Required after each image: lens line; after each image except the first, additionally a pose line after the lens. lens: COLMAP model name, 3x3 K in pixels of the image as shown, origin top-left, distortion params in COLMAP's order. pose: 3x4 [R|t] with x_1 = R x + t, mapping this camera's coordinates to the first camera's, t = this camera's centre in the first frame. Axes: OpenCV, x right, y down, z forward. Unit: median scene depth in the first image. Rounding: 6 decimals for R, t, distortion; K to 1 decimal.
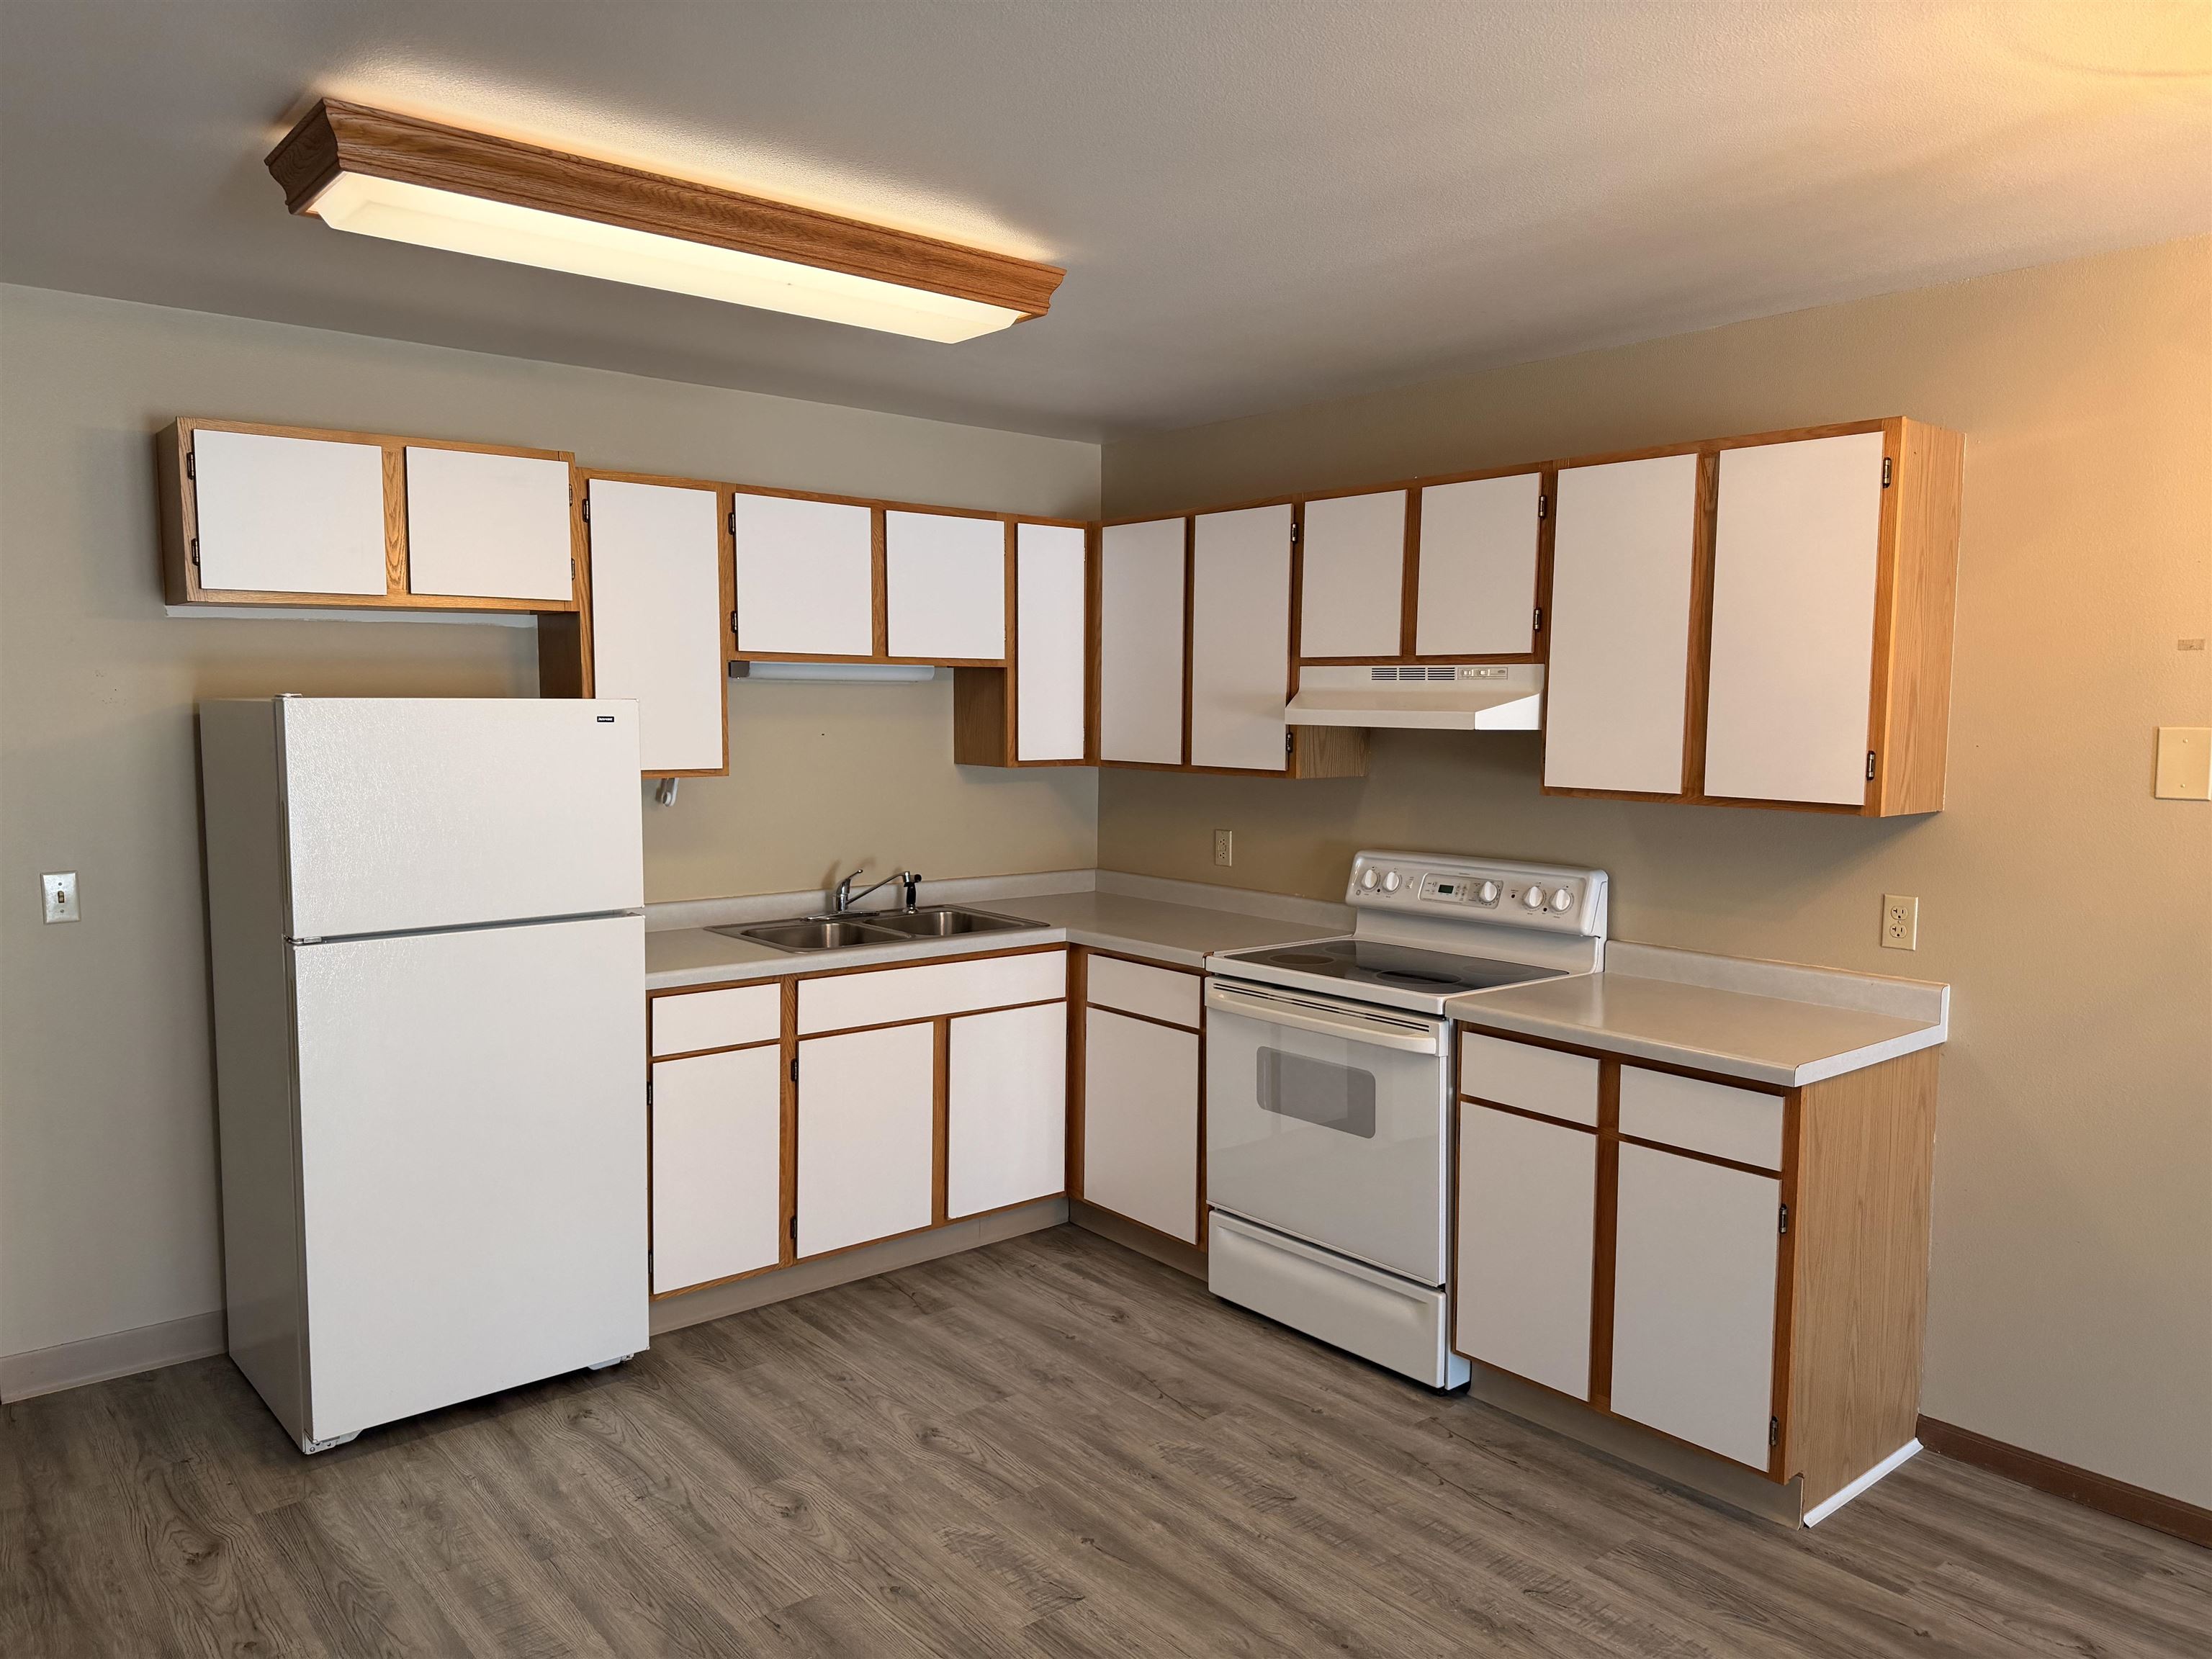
lens RADIAL K [[1569.2, 0, 1100.1], [0, 1569.2, 831.1], [0, 0, 1]] dist [-0.006640, -0.003546]
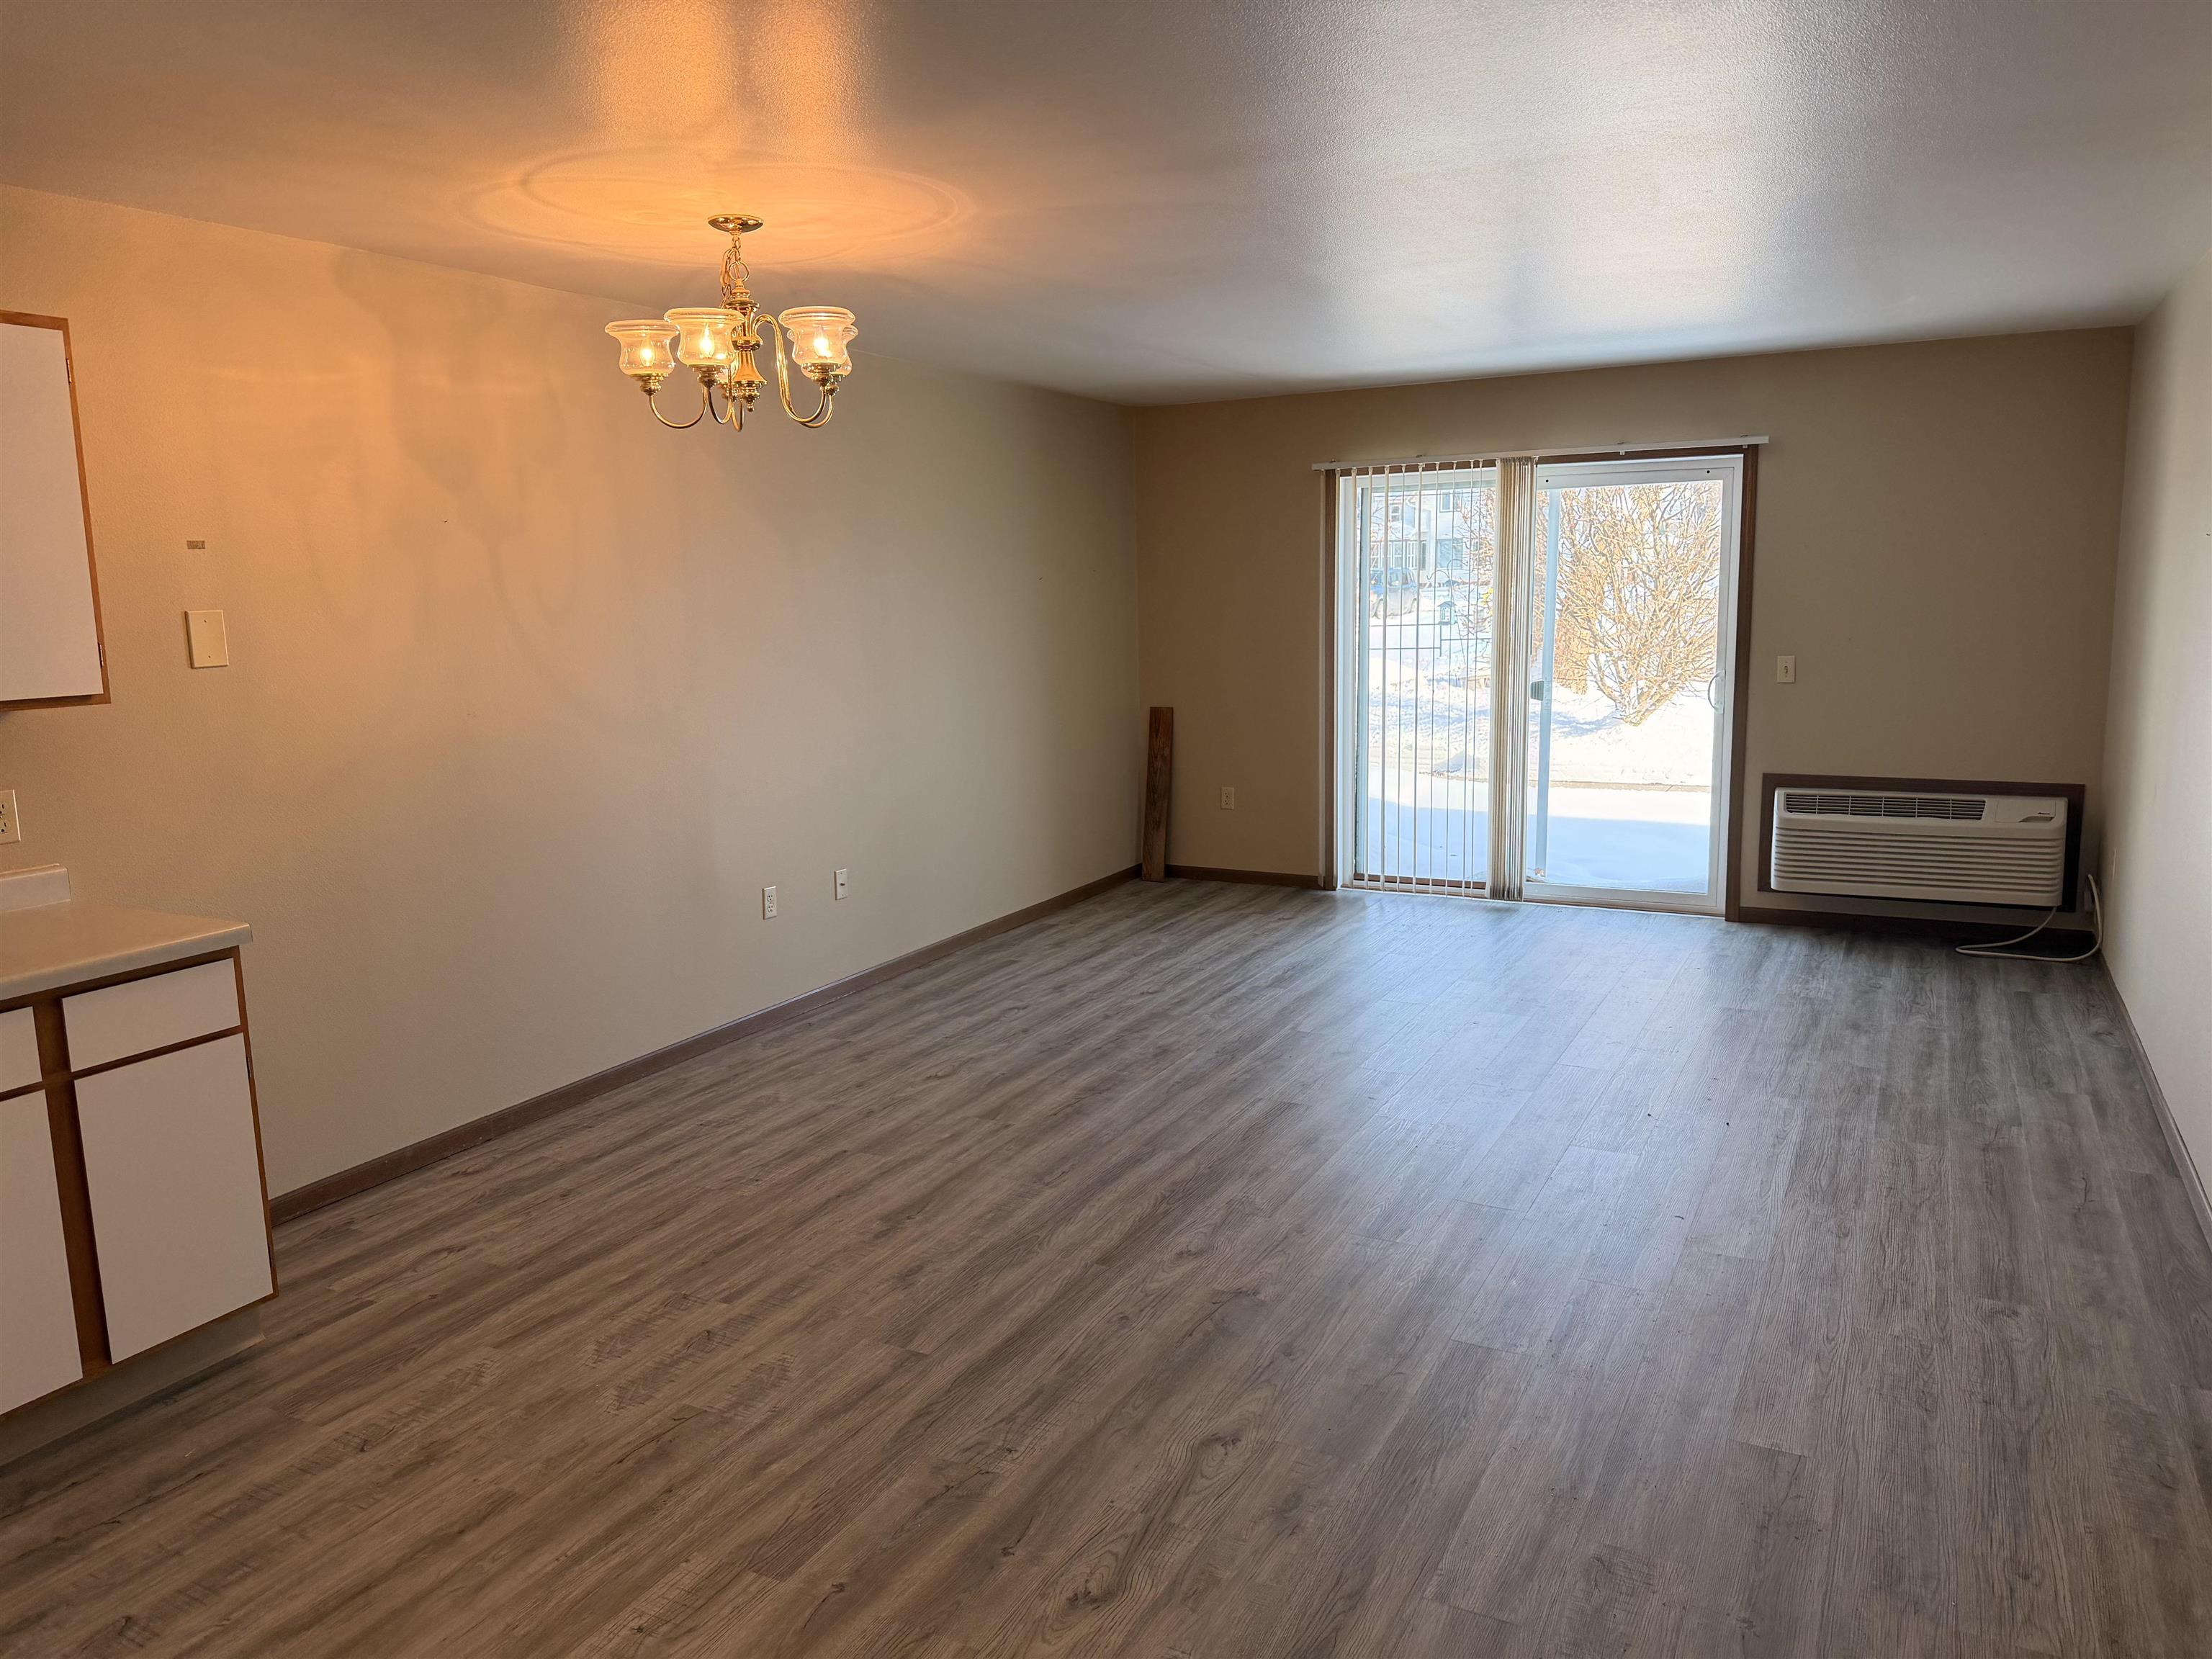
lens RADIAL K [[1569.2, 0, 1101.3], [0, 1569.2, 828.2], [0, 0, 1]] dist [-0.006640, -0.003546]
pose [[-0.386850, -0.147394, 0.910287, -0.766741], [0.098639, 0.974865, 0.199770, -0.075035], [-0.916852, 0.167071, -0.362588, 0.814968]]
